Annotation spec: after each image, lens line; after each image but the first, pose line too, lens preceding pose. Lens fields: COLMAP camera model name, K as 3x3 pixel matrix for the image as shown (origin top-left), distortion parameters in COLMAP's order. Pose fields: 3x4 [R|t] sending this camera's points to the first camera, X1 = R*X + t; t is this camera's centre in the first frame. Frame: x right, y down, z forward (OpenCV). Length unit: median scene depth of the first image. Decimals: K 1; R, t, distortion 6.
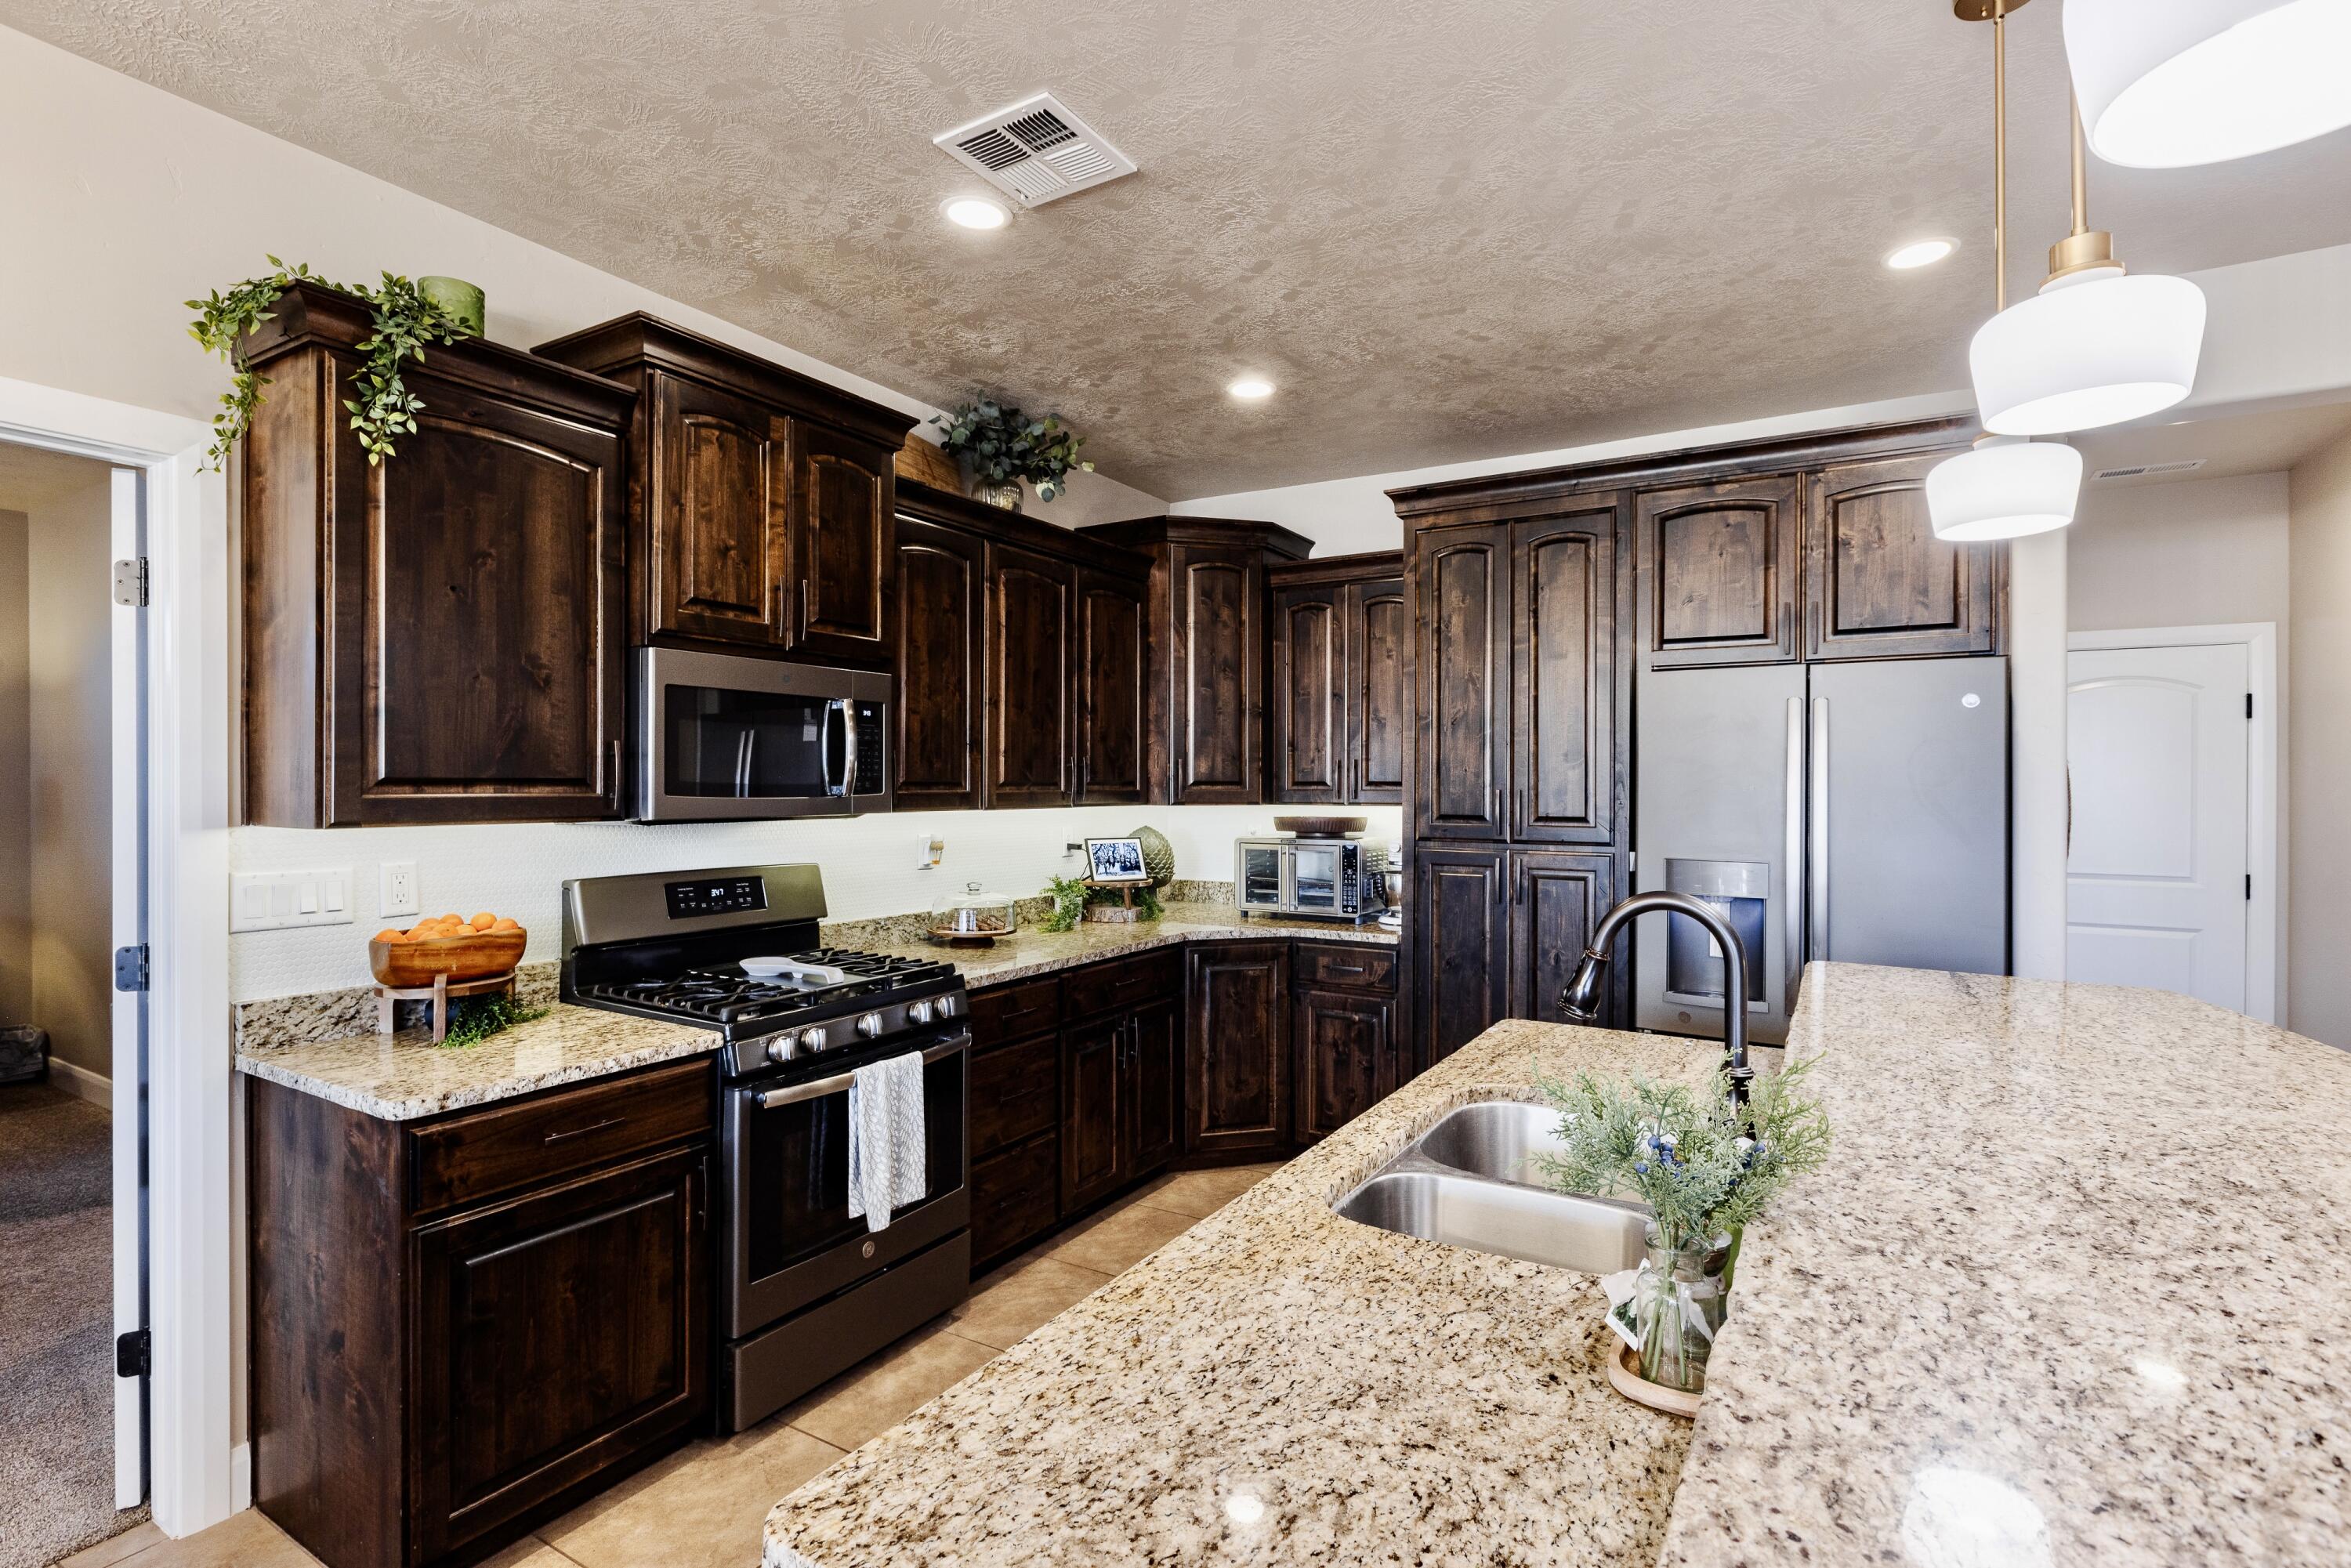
lens RADIAL K [[1115.2, 0, 1153.7], [0, 1115.2, 783.9], [0, 0, 1]] dist [0.004118, 0.000286]
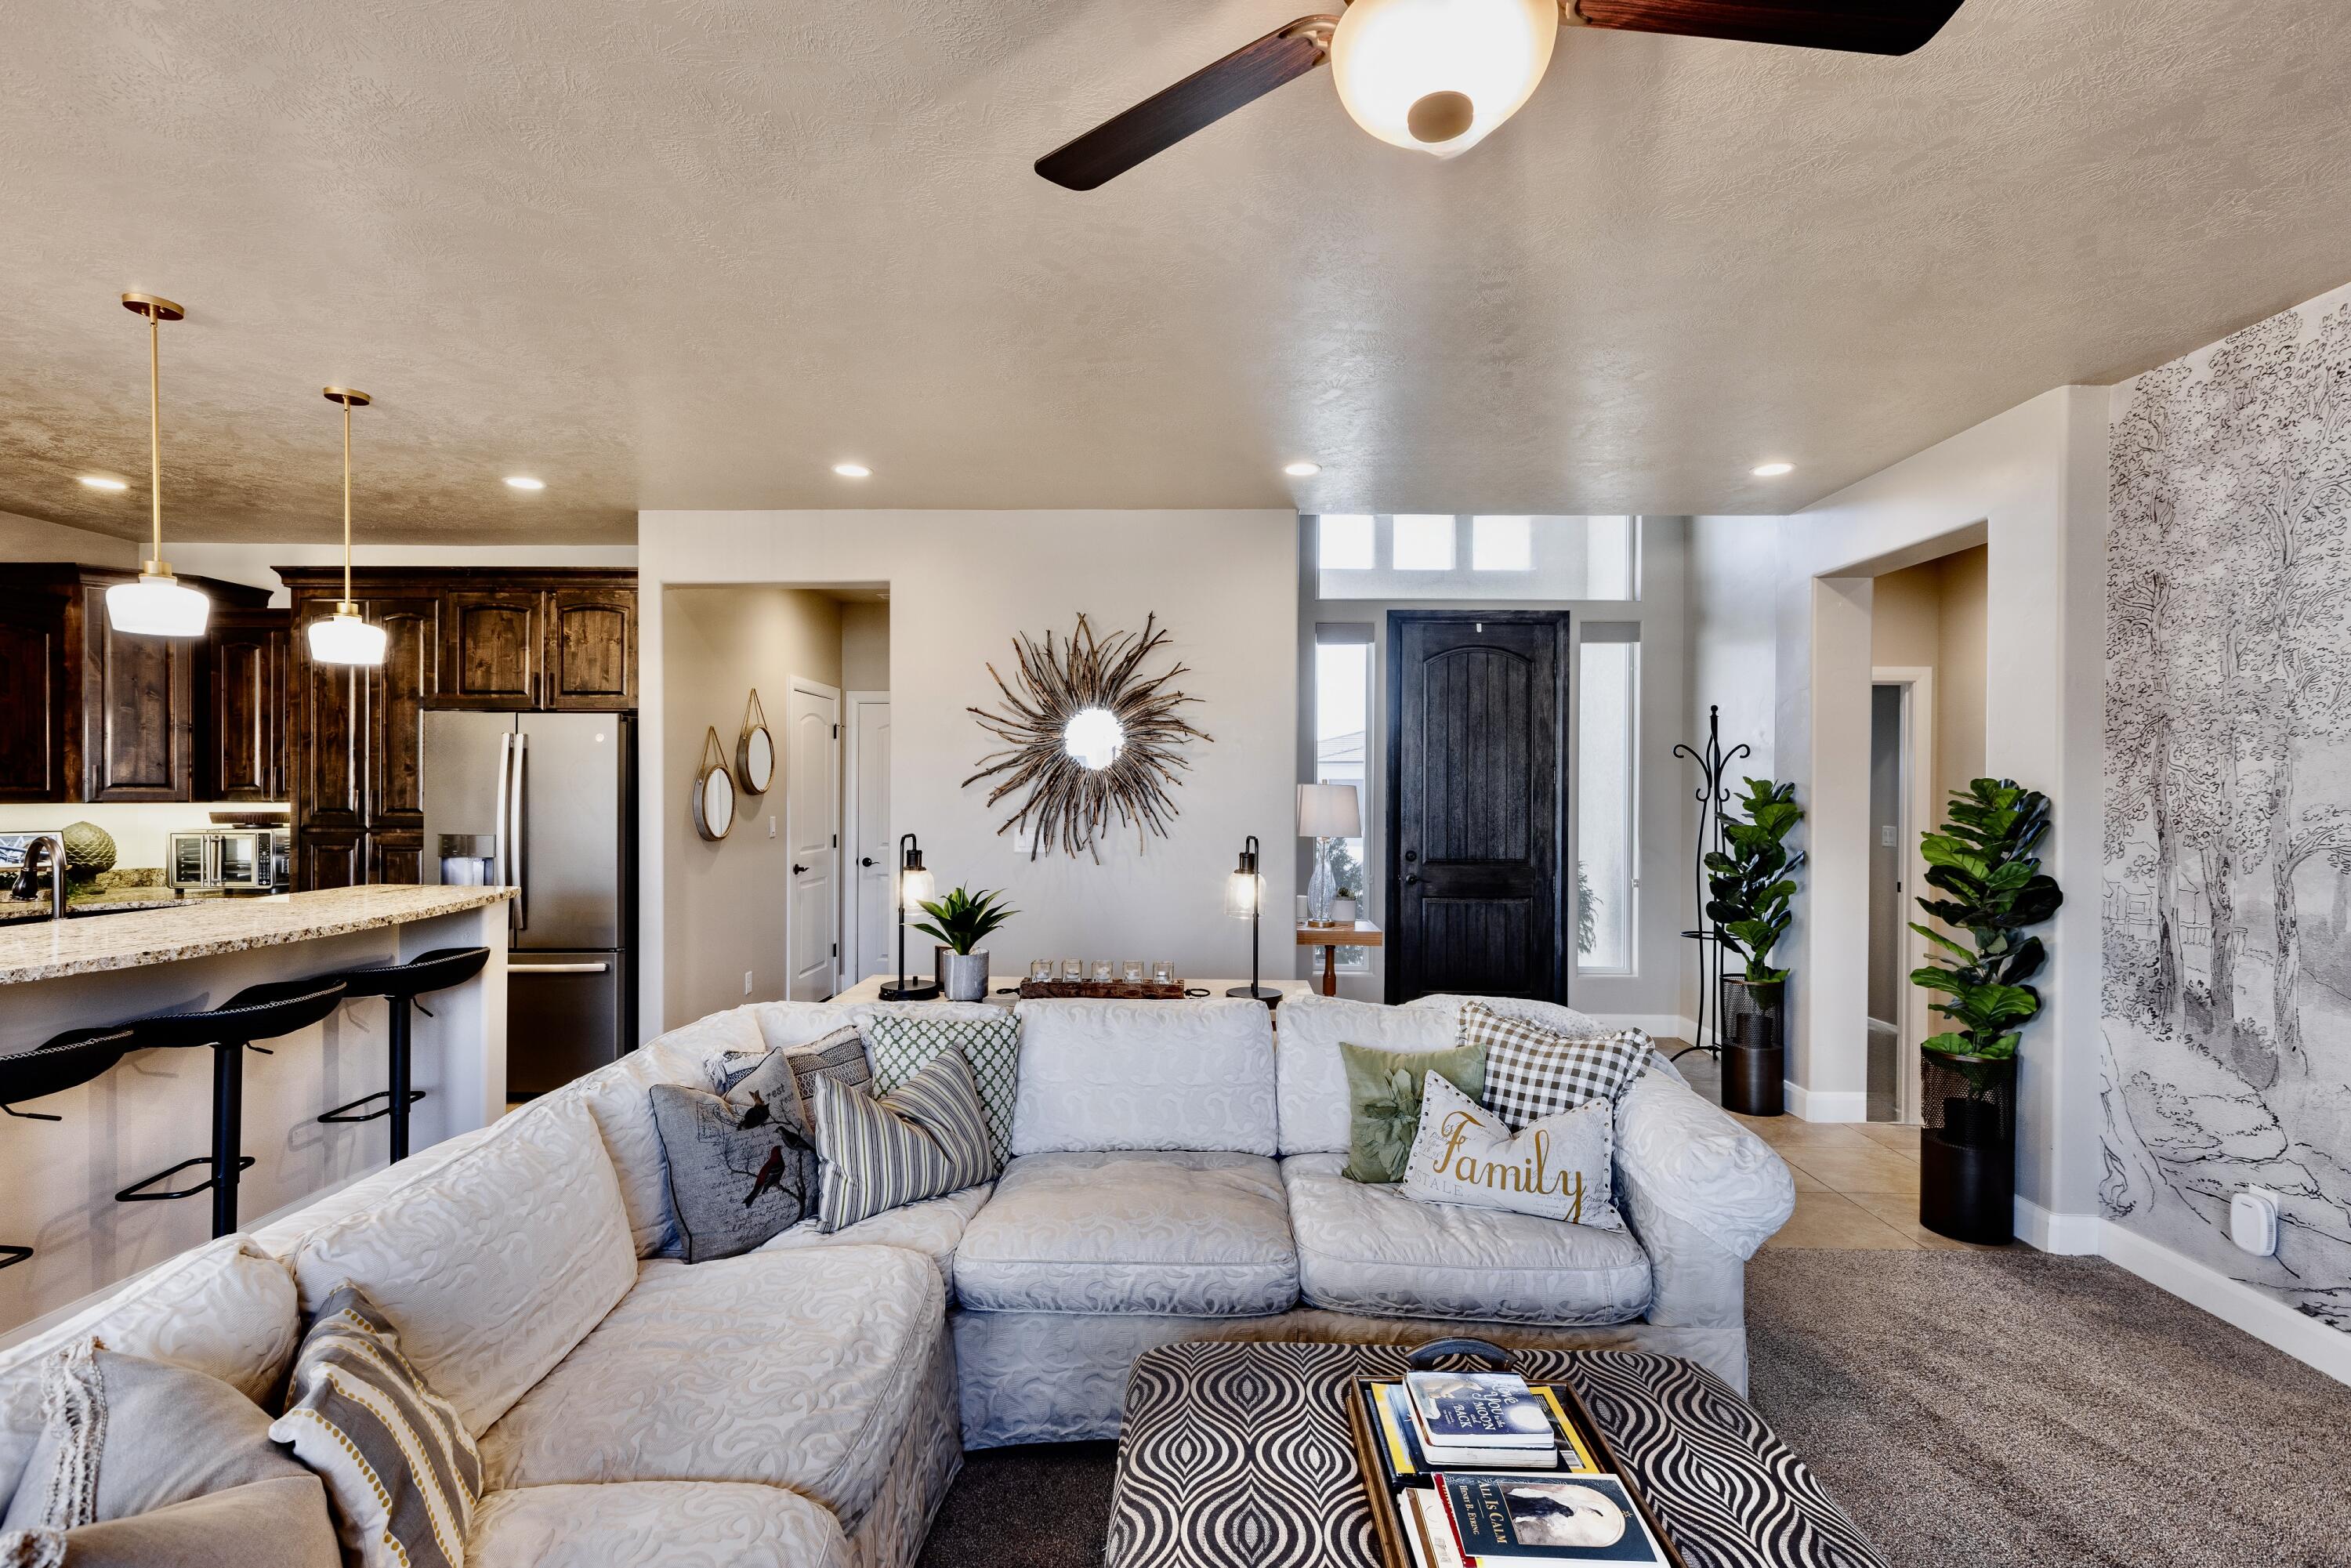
lens RADIAL K [[1095.8, 0, 1174.7], [0, 1095.8, 791.9], [0, 0, 1]] dist [0.002120, -0.000954]
pose [[0.864561, 0.000436, 0.502528, 0.487627], [-0.001114, 0.999999, 0.001048, 0.005139], [-0.502527, -0.001466, 0.864560, -0.693569]]
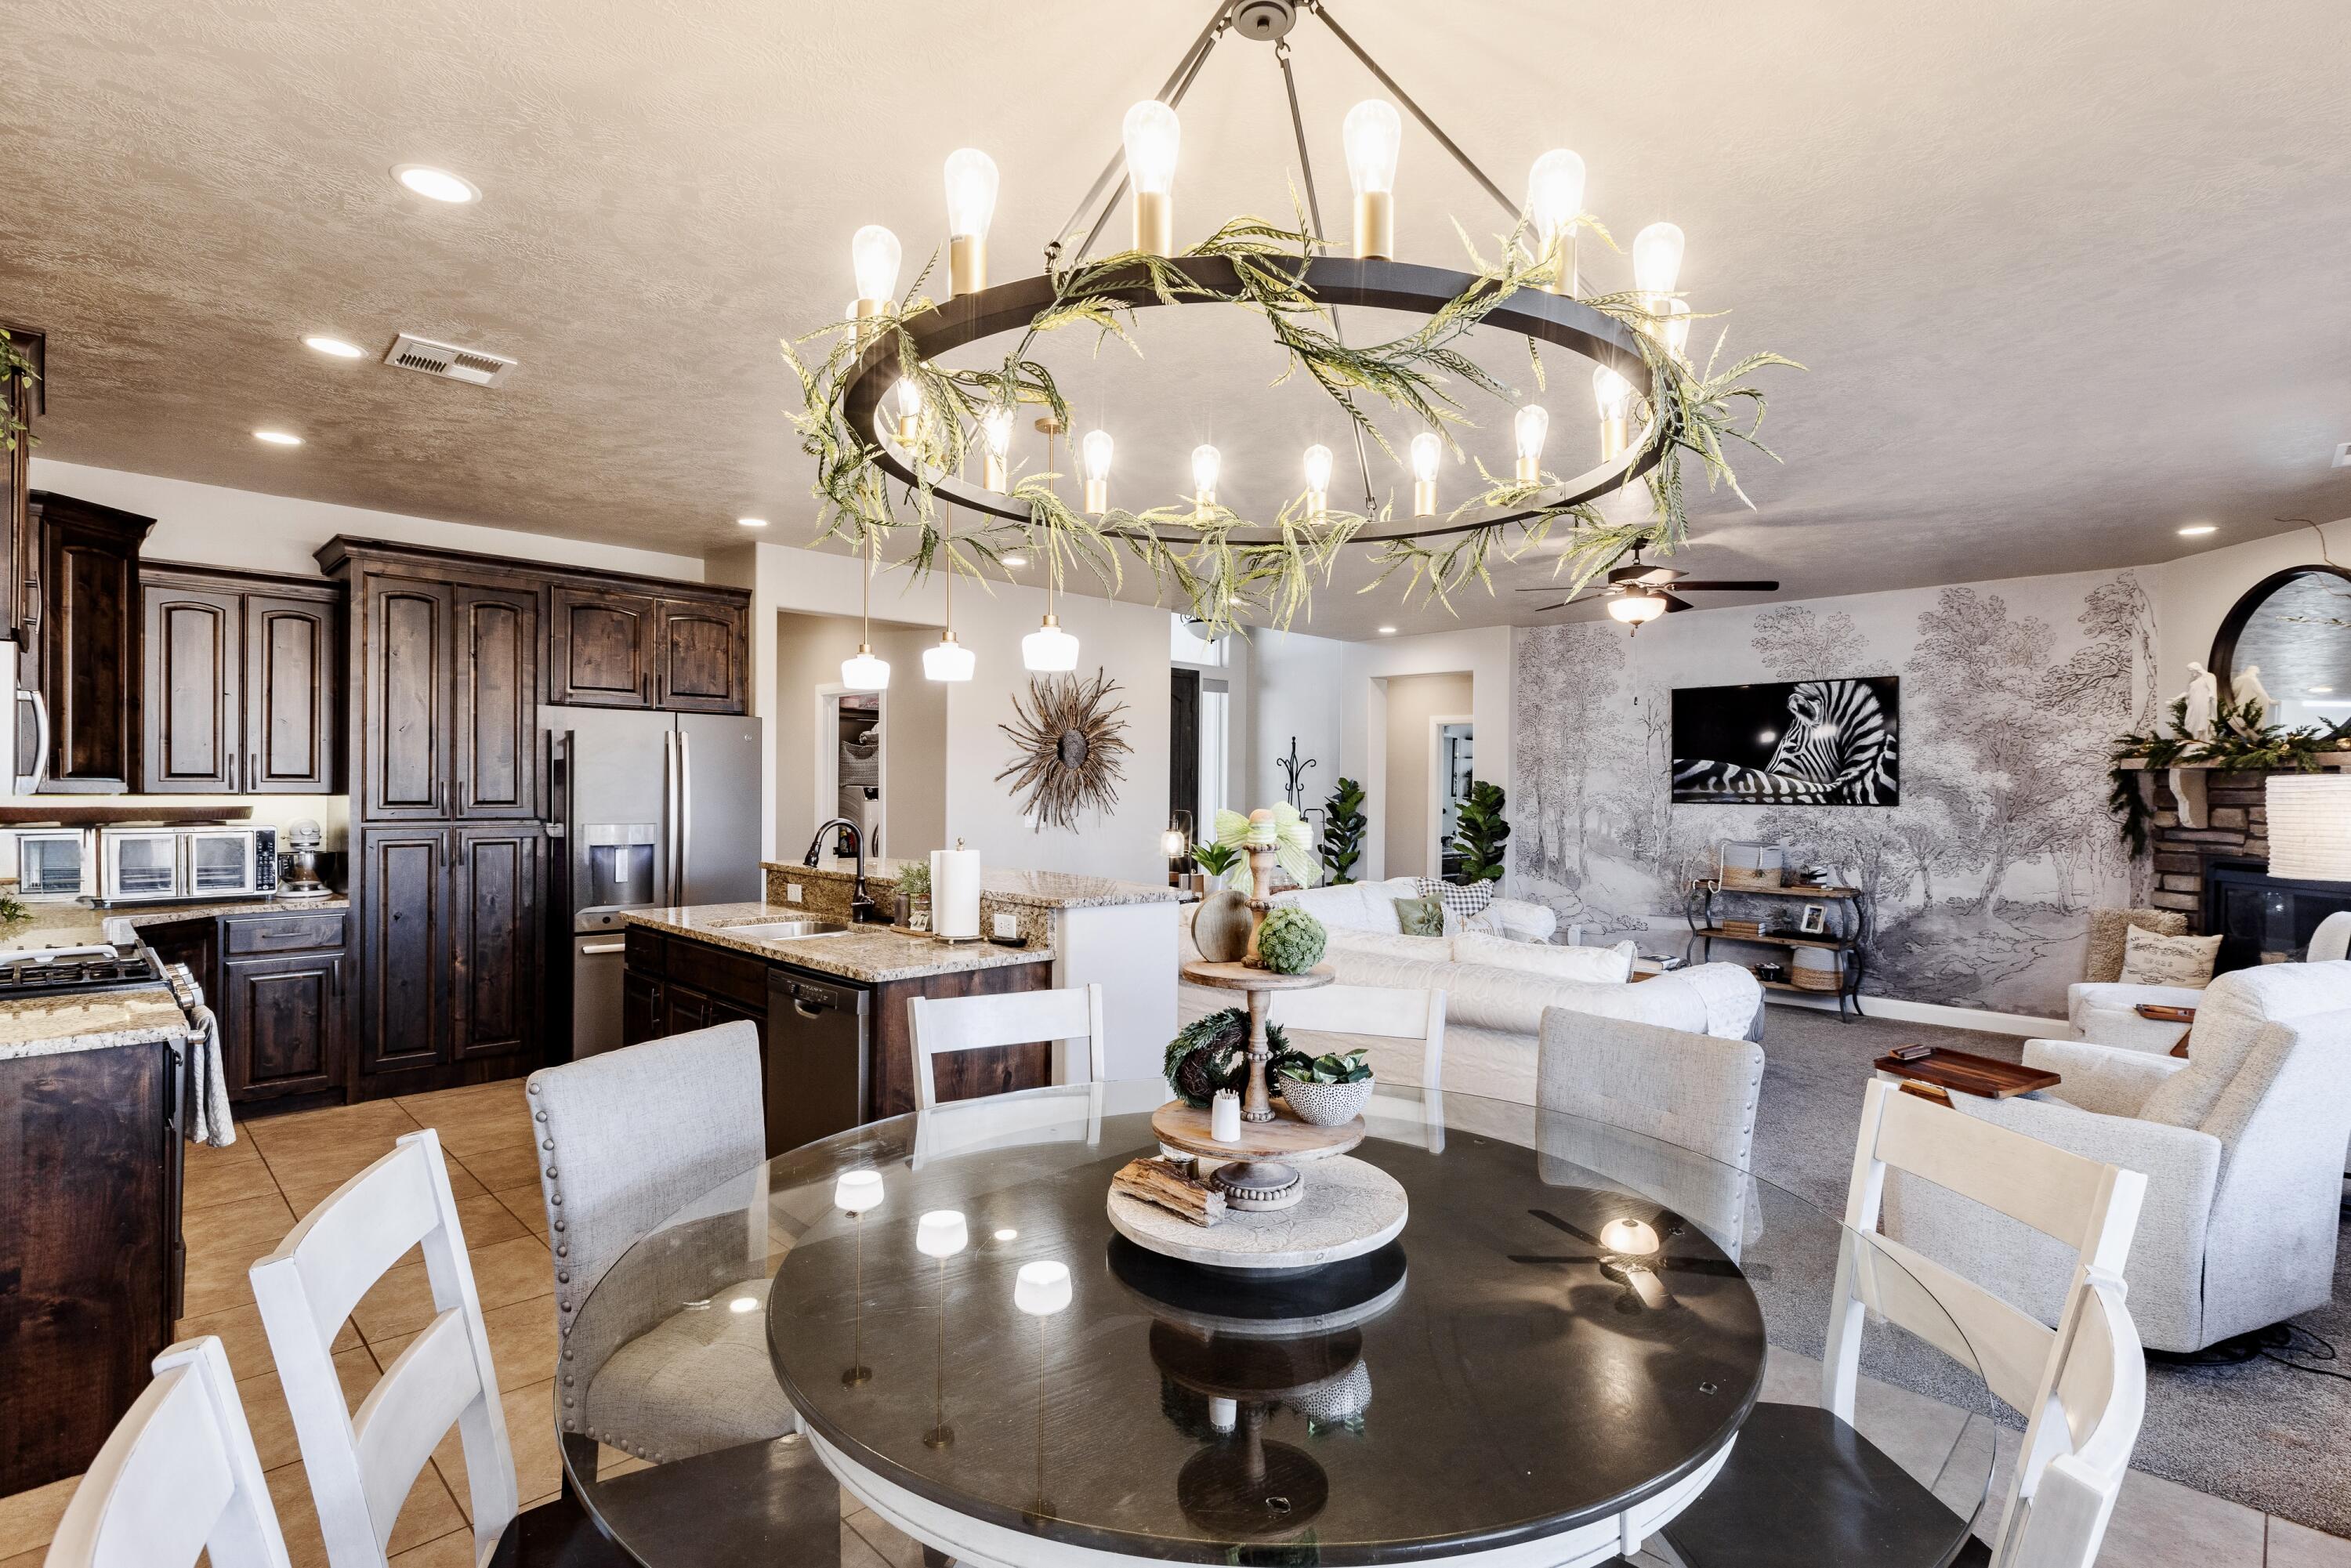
lens RADIAL K [[1095.8, 0, 1248.7], [0, 1095.8, 787.9], [0, 0, 1]] dist [0.002120, -0.000954]
pose [[0.200297, -0.002728, 0.979731, -0.766904], [-0.006300, 0.999972, 0.004073, 0.001276], [-0.979715, -0.006988, 0.200274, -0.208050]]
